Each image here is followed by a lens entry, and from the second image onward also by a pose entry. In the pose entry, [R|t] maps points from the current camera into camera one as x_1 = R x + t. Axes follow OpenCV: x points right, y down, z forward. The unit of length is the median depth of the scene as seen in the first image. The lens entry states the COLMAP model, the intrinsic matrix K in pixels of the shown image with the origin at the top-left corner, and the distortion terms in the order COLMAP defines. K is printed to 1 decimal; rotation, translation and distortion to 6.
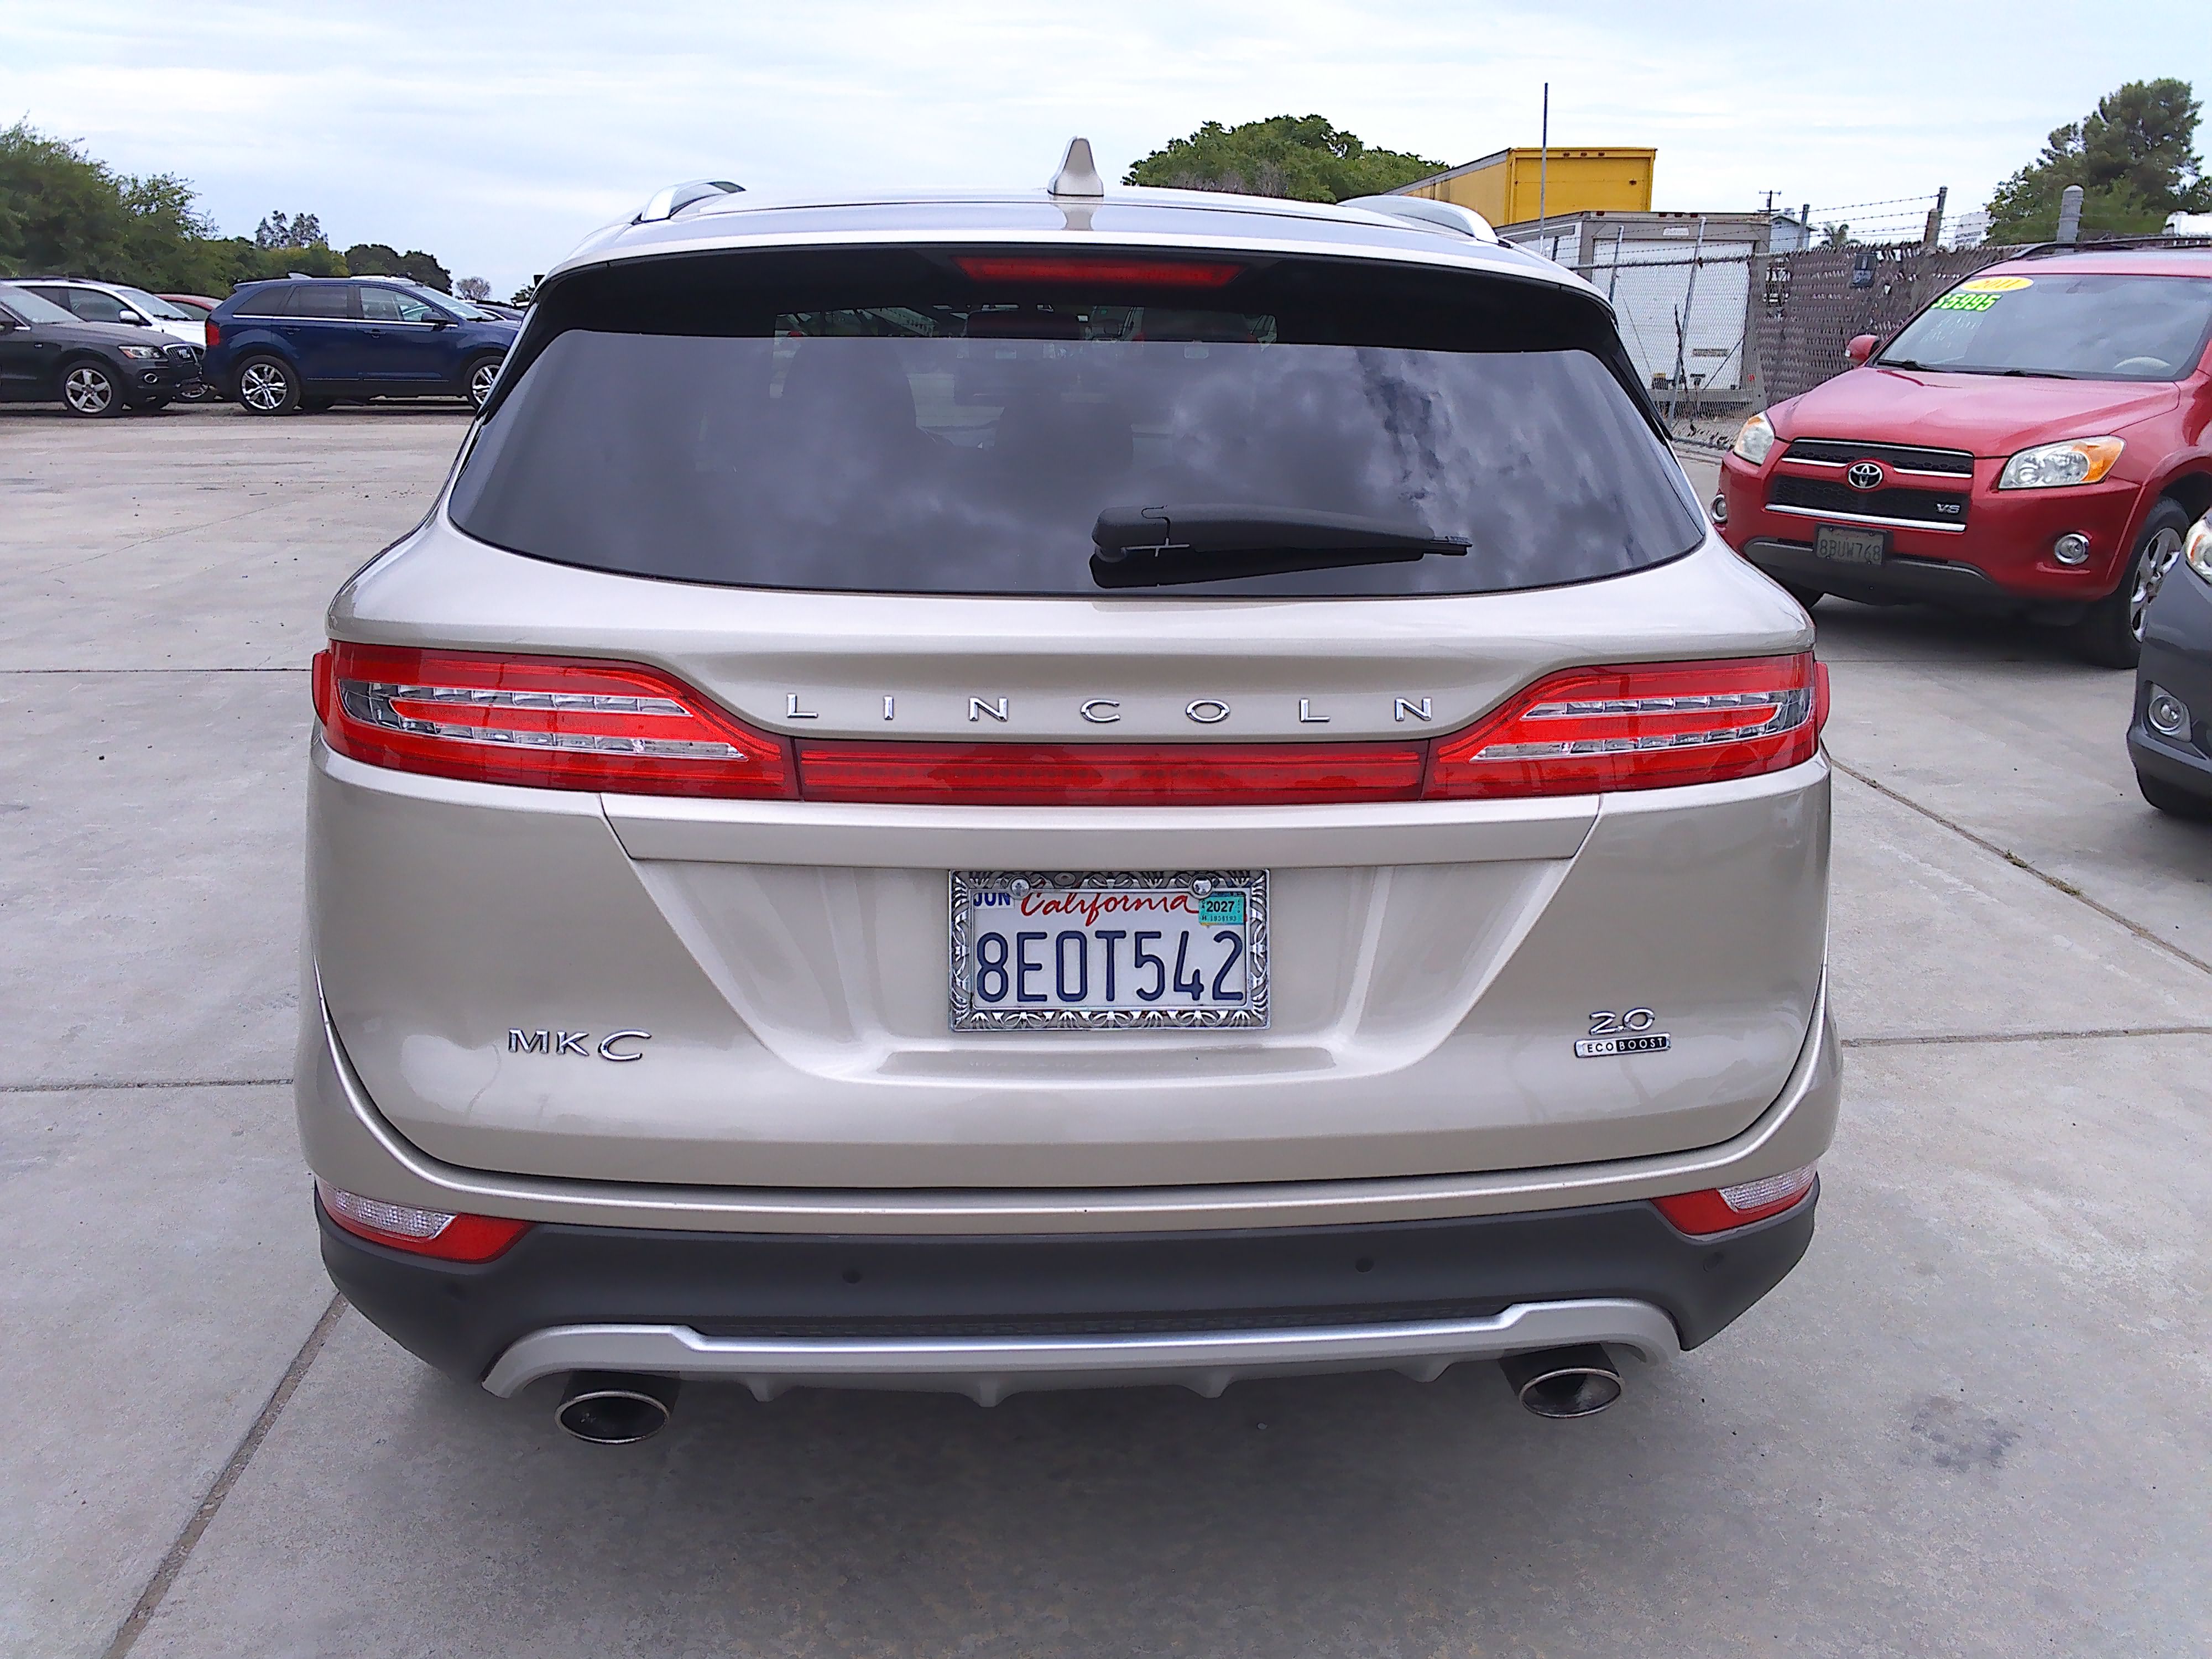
lens RADIAL K [[1765.9, 0, 1106.8], [0, 1765.9, 820.1], [0, 0, 1]] dist [0.073315, -0.104353]
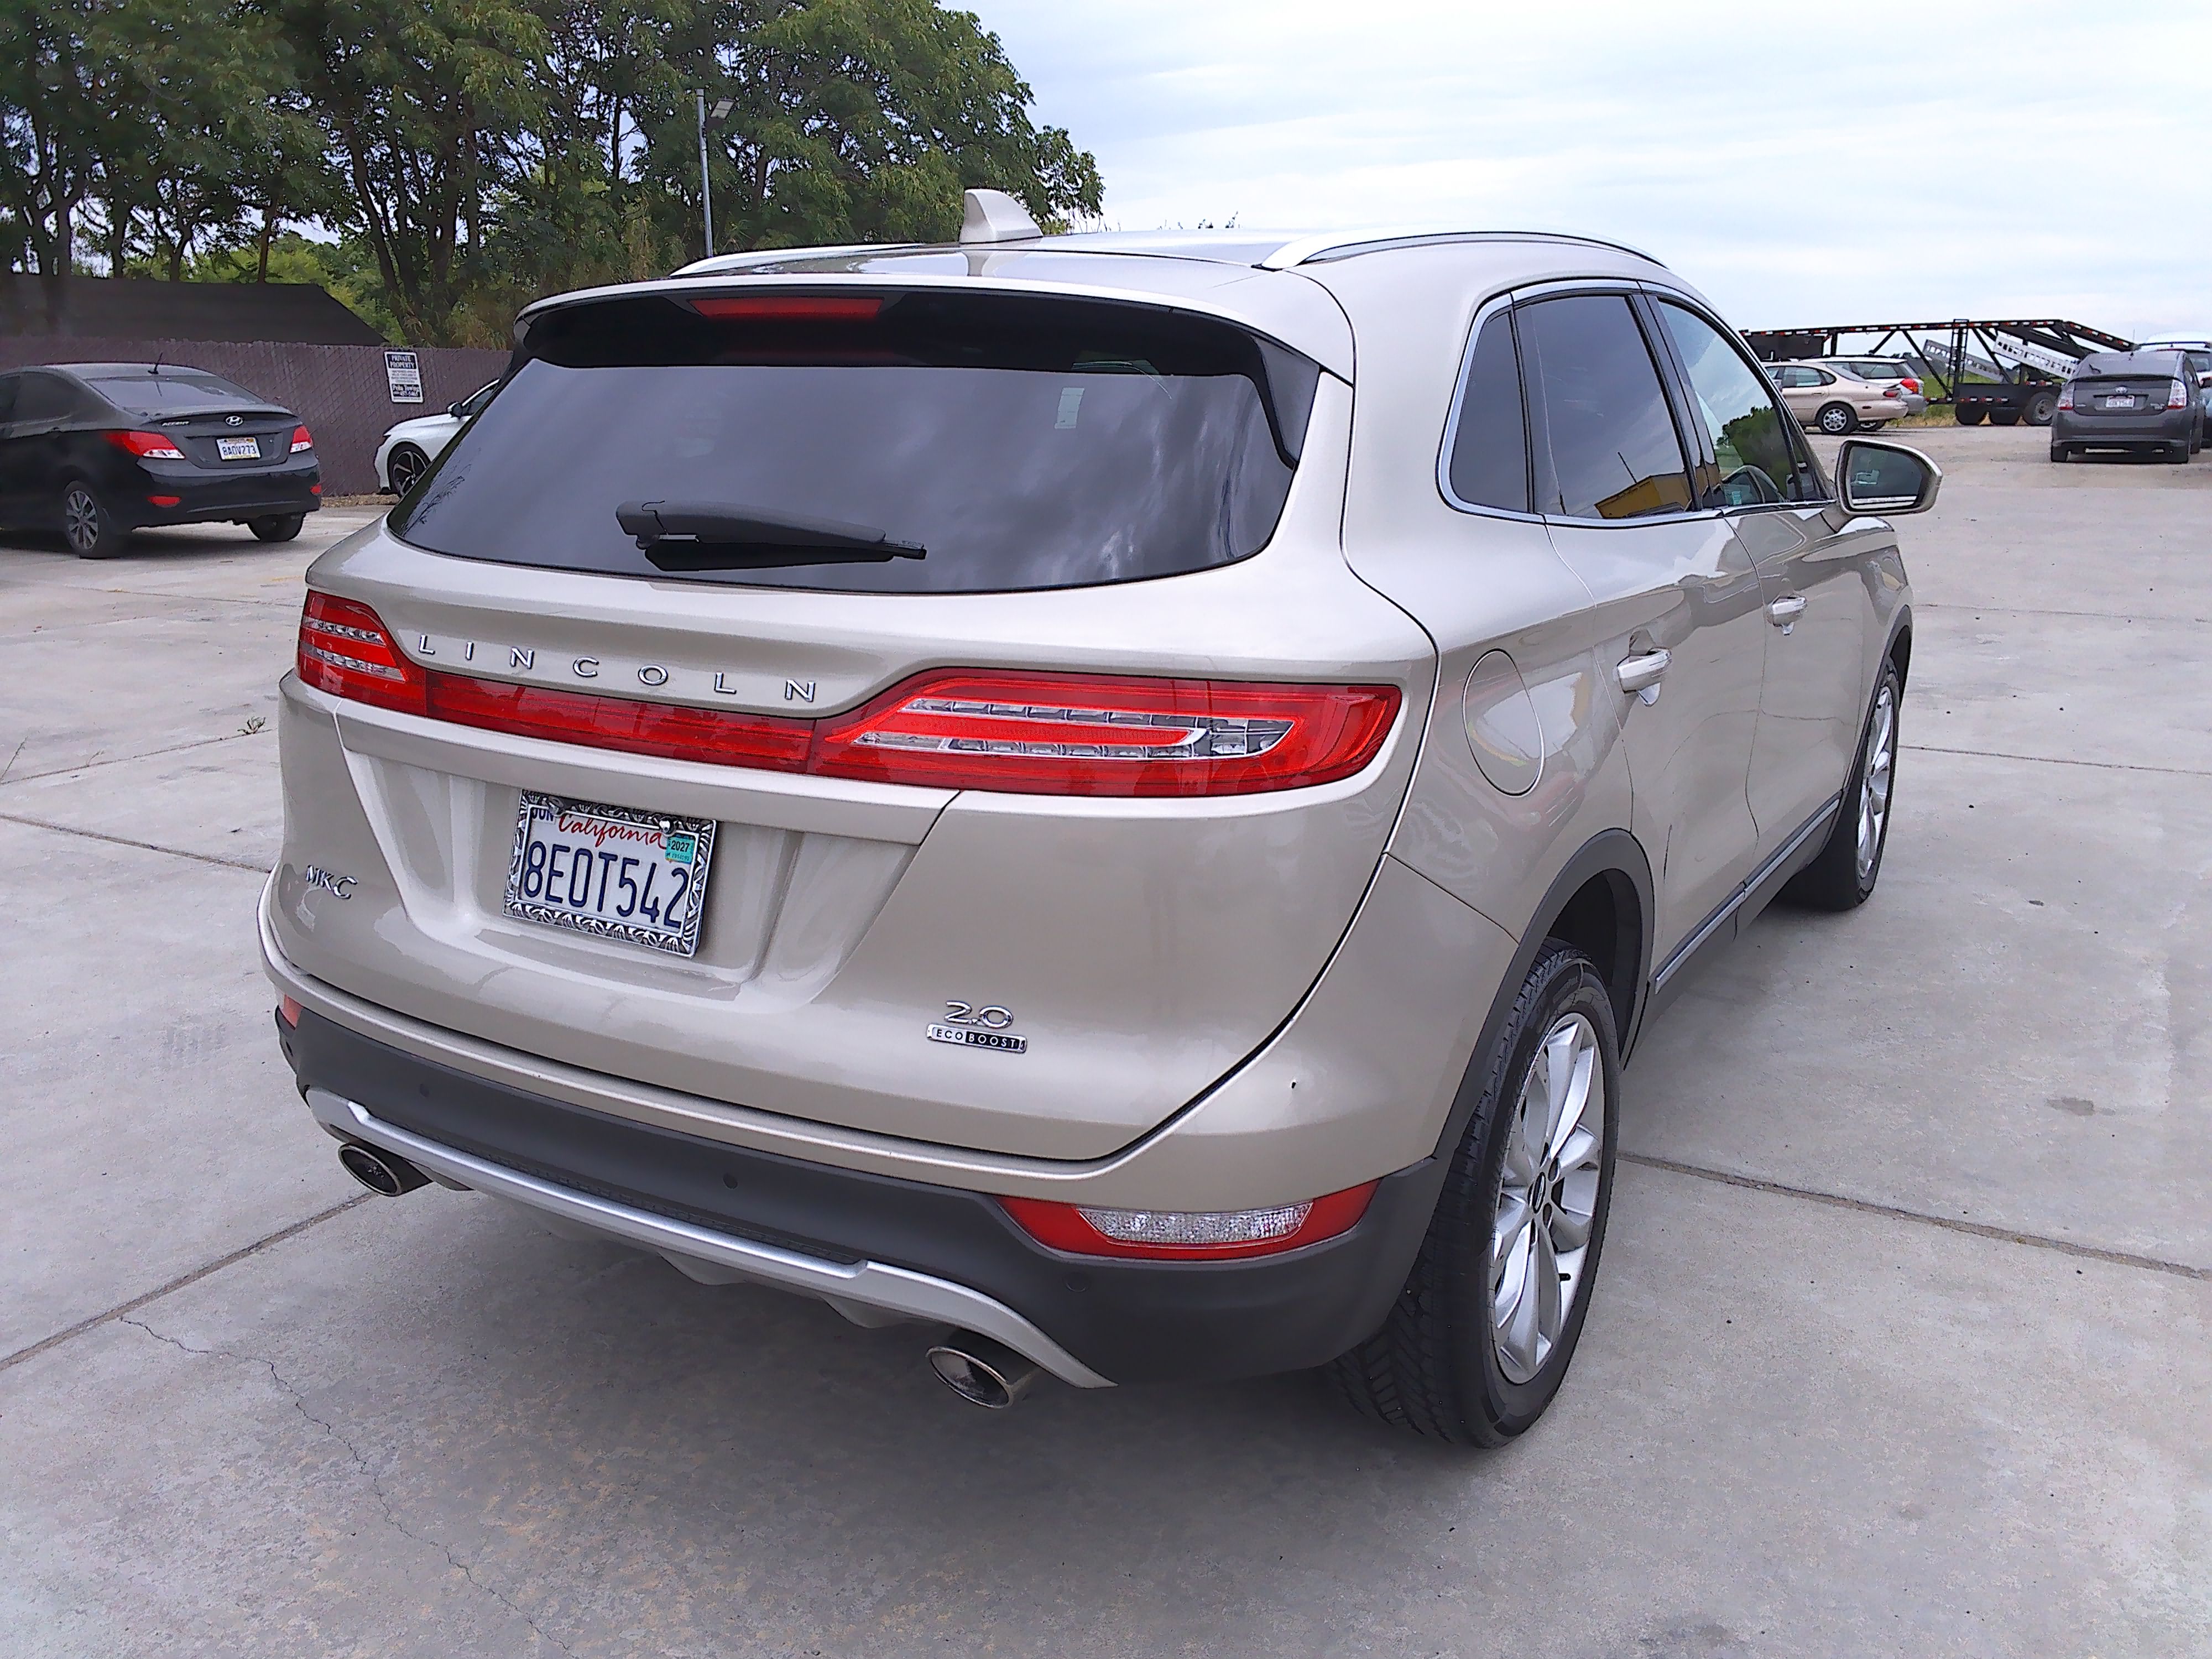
lens RADIAL K [[1765.9, 0, 1106.8], [0, 1765.9, 820.1], [0, 0, 1]] dist [0.073315, -0.104353]
pose [[0.816752, 0.124371, -0.563425, 0.948317], [-0.142642, 0.989705, 0.011693, -0.021791], [0.559079, 0.070818, 0.826084, 0.194187]]
